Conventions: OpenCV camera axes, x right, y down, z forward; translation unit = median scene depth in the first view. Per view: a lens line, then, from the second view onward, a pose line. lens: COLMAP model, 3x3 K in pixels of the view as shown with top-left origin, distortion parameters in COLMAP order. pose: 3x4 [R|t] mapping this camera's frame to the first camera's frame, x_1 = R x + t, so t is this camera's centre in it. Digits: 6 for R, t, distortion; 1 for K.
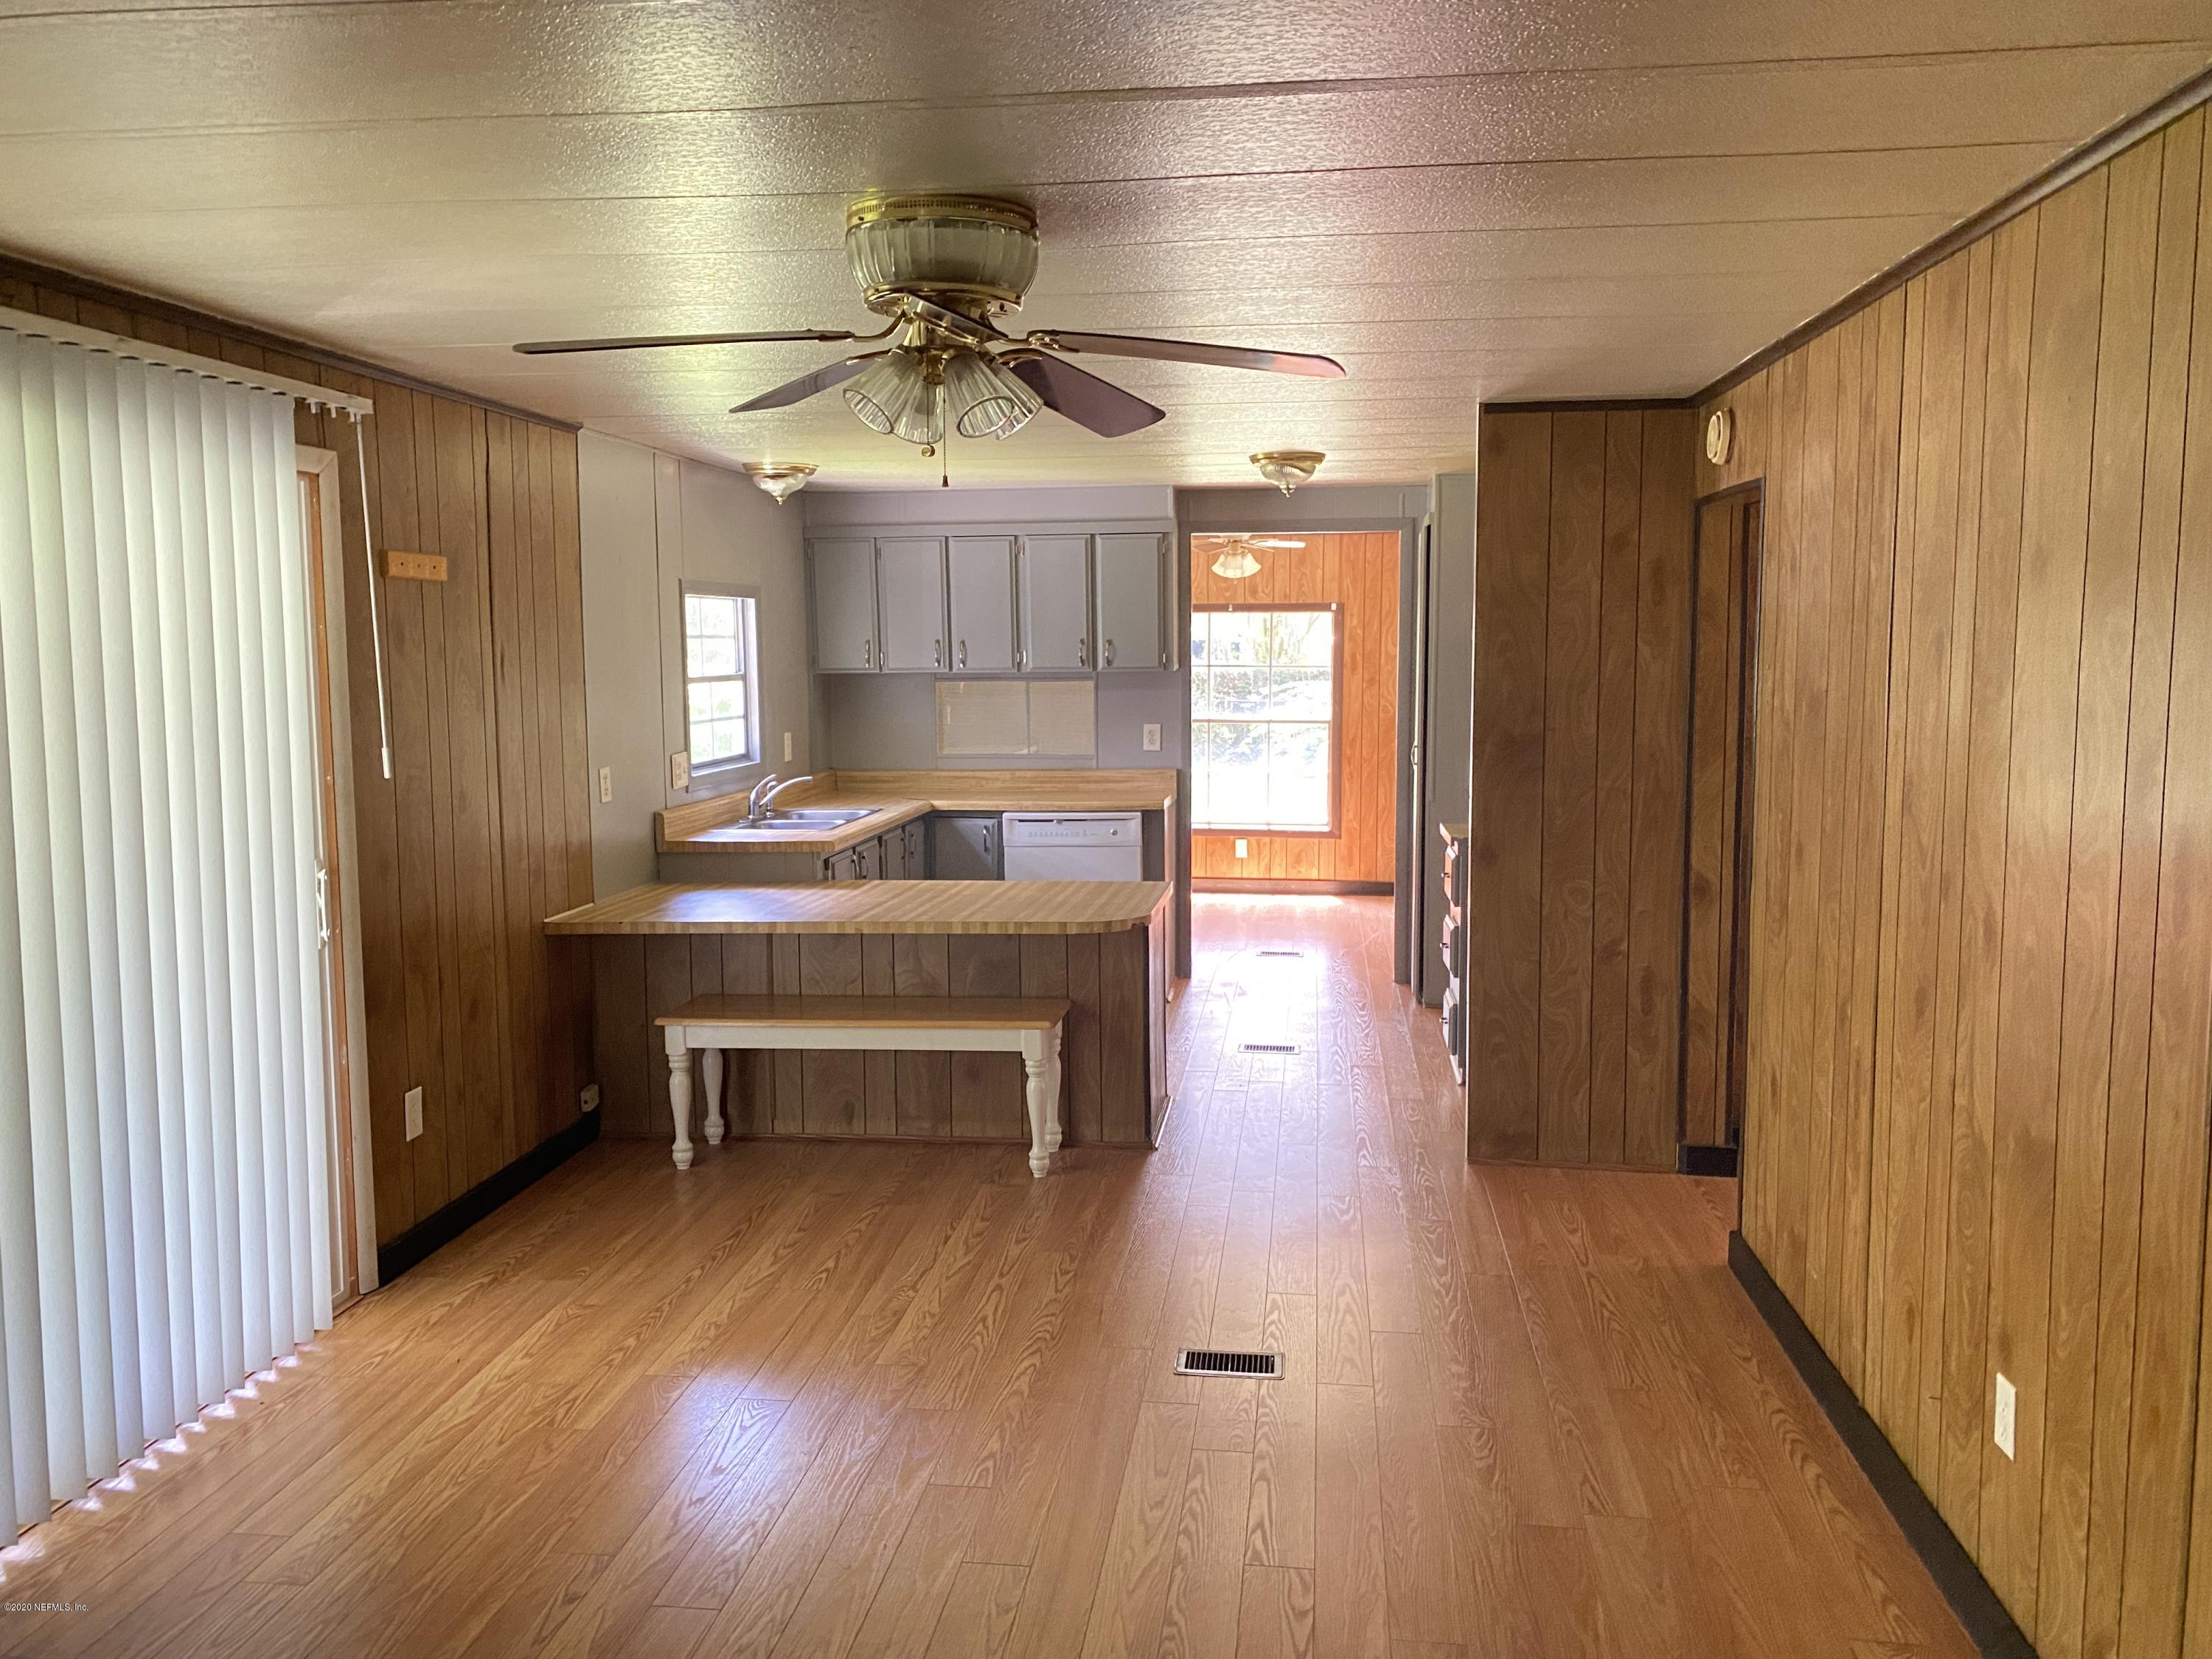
lens RADIAL K [[1692.4, 0, 1111.2], [0, 1692.4, 825.3], [0, 0, 1]] dist [0.018021, -0.004967]
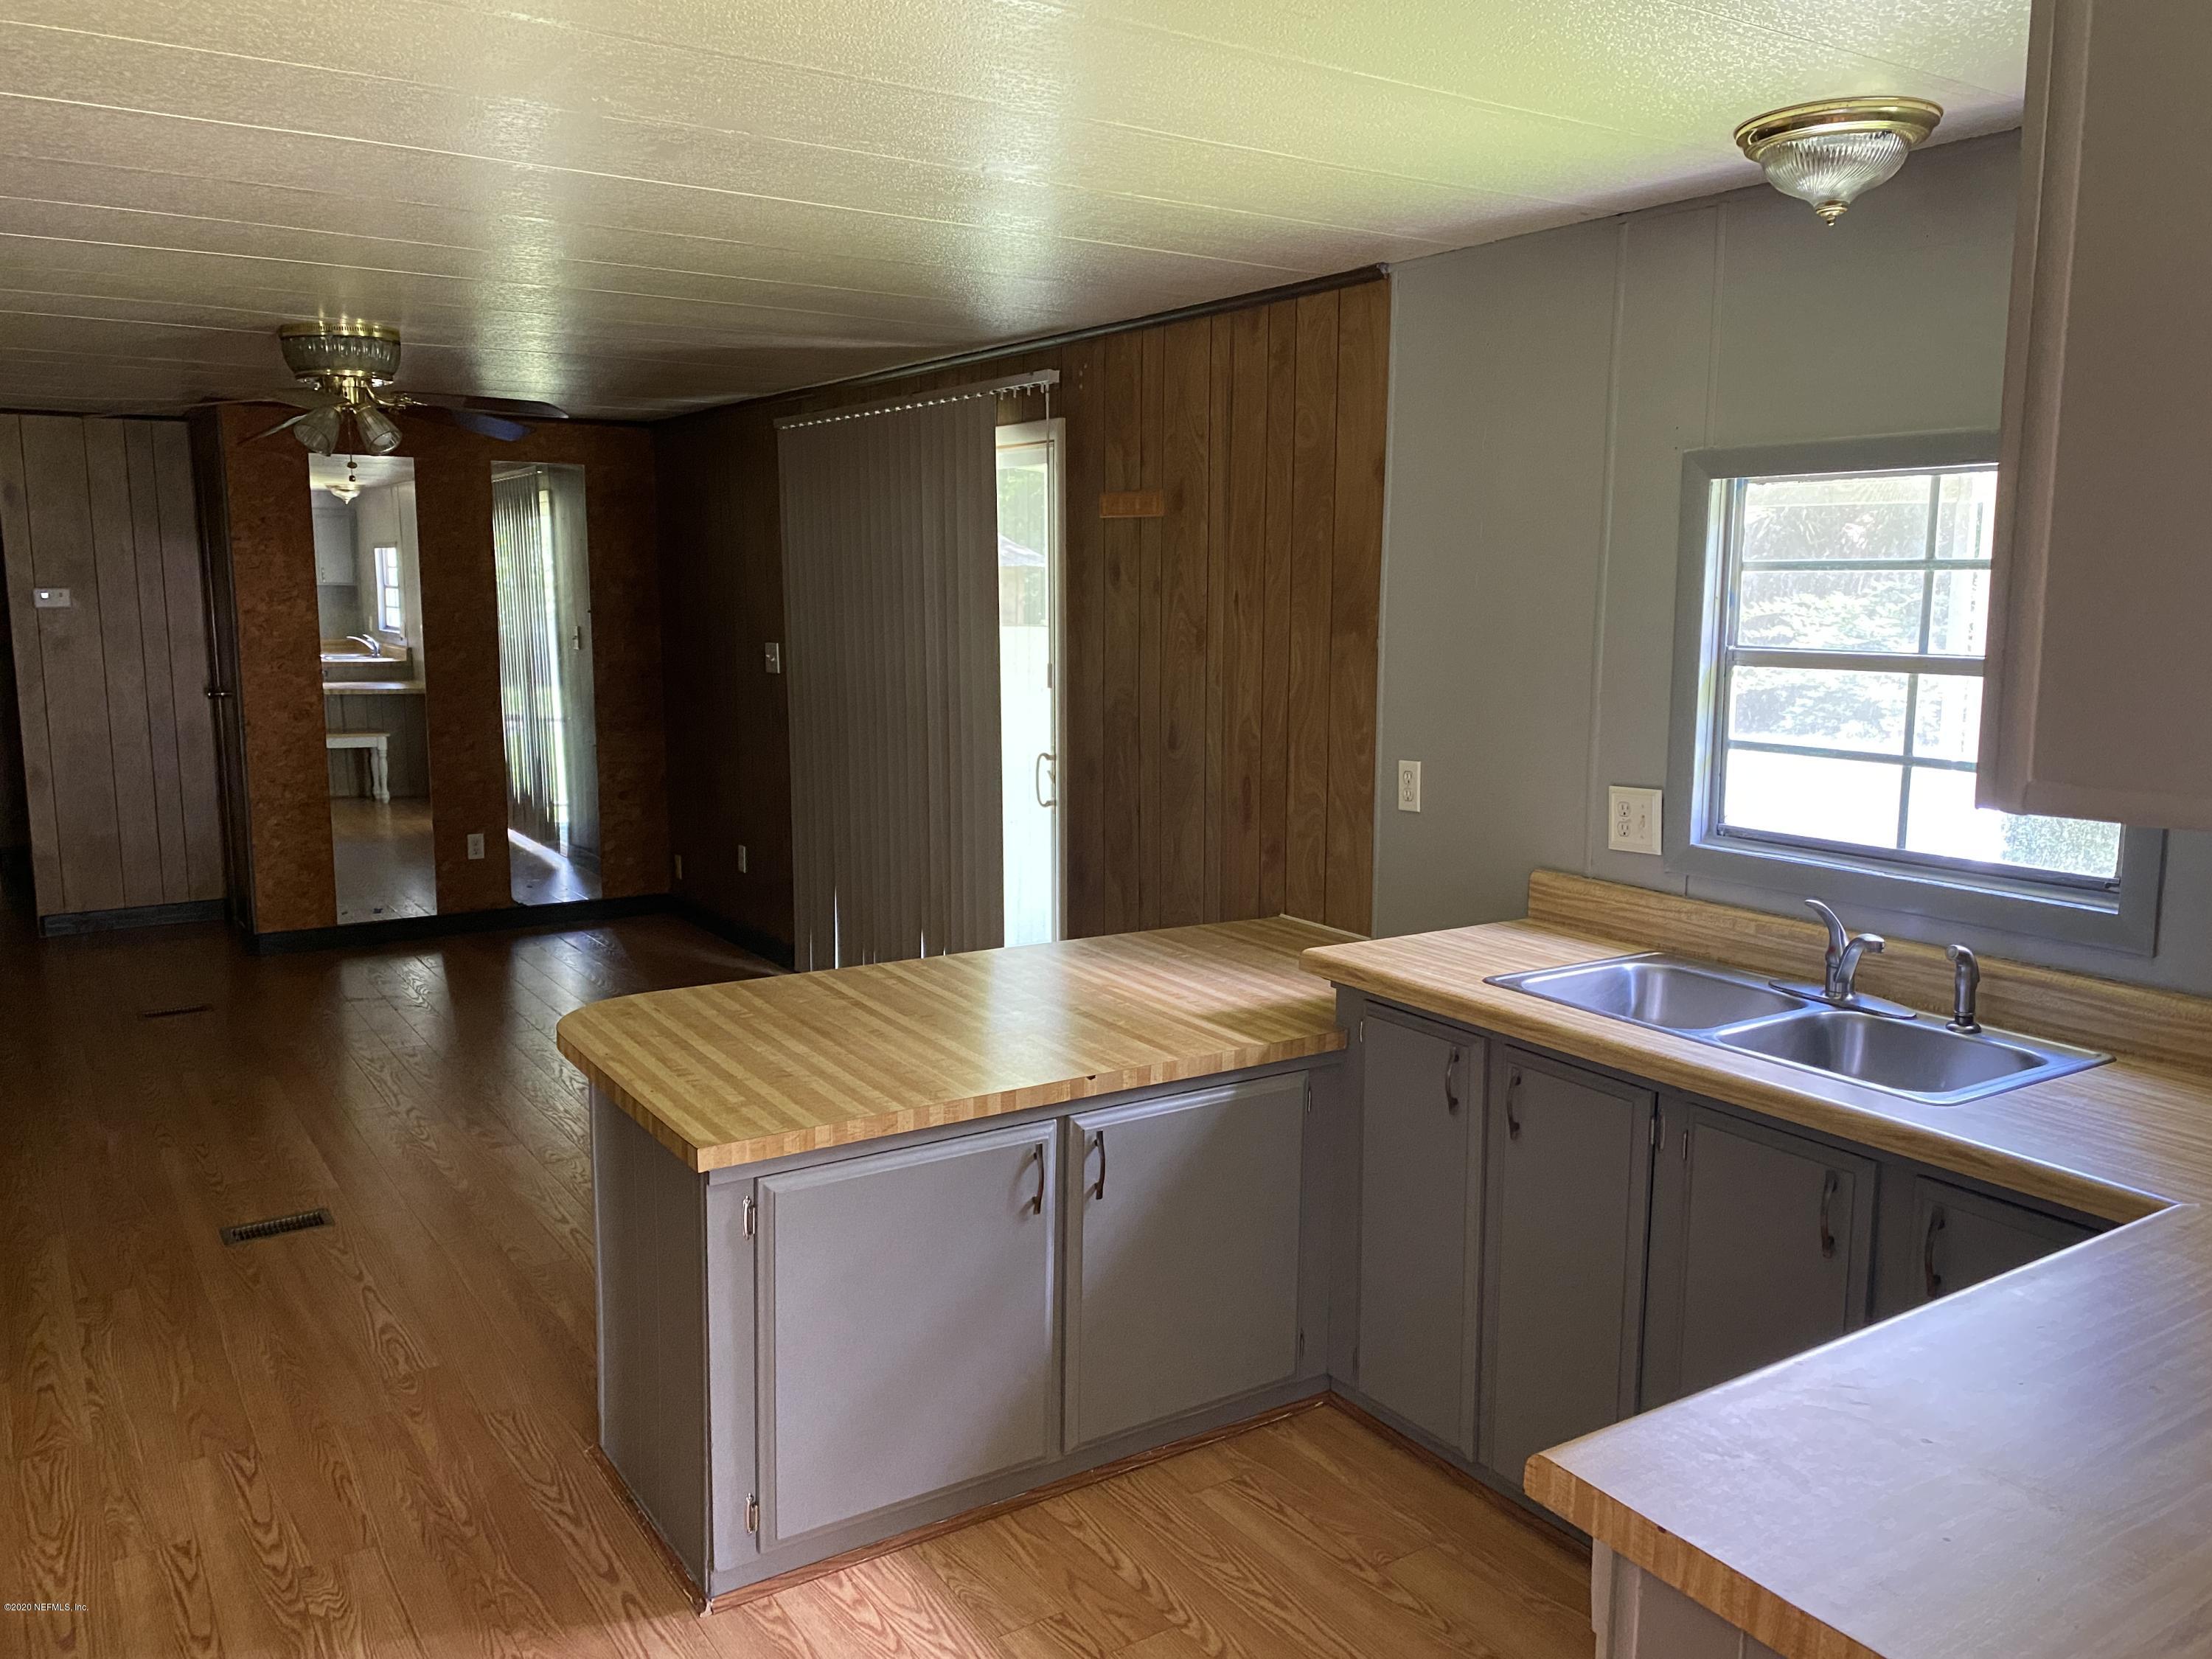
lens RADIAL K [[1681.2, 0, 1112.1], [0, 1681.2, 809.2], [0, 0, 1]] dist [0.079713, -0.146319]
pose [[-0.760830, 0.088645, -0.642868, 0.171569], [-0.073593, 0.972450, 0.221189, -0.114787], [0.644765, 0.215598, -0.733346, 1.047365]]
